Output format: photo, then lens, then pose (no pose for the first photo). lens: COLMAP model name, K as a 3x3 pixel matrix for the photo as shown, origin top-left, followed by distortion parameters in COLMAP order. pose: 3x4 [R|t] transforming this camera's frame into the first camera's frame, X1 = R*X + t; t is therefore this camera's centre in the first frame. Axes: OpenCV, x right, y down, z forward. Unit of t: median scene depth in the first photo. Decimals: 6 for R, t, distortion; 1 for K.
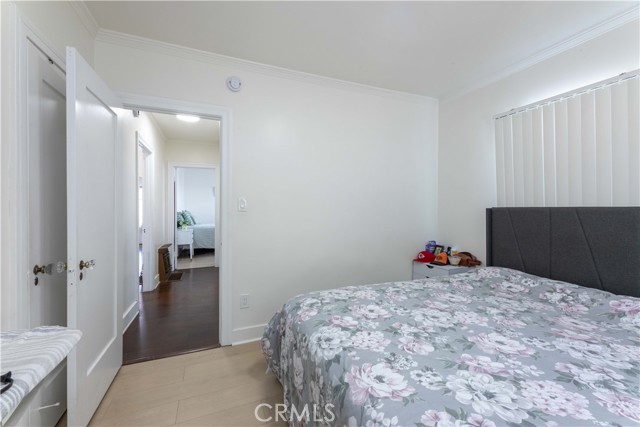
lens RADIAL K [[256.6, 0, 318.3], [0, 256.6, 209.0], [0, 0, 1]] dist [-0.001980, -0.000977]
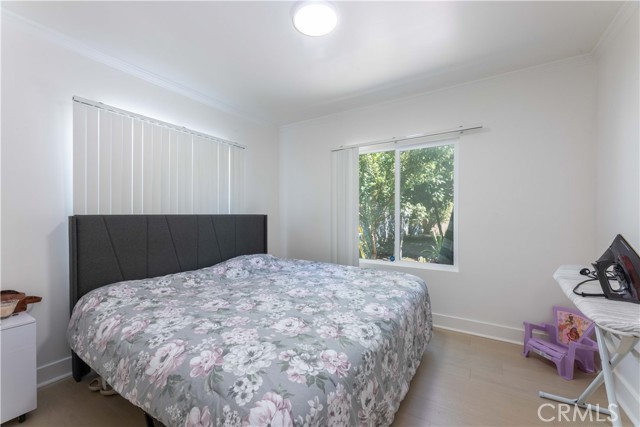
lens RADIAL K [[256.6, 0, 318.8], [0, 256.6, 213.4], [0, 0, 1]] dist [-0.001980, -0.000977]
pose [[-0.570377, 0.008551, 0.821338, -0.561329], [0.010693, 0.999938, -0.002984, -0.002314], [-0.821313, 0.007080, -0.570433, 1.308917]]
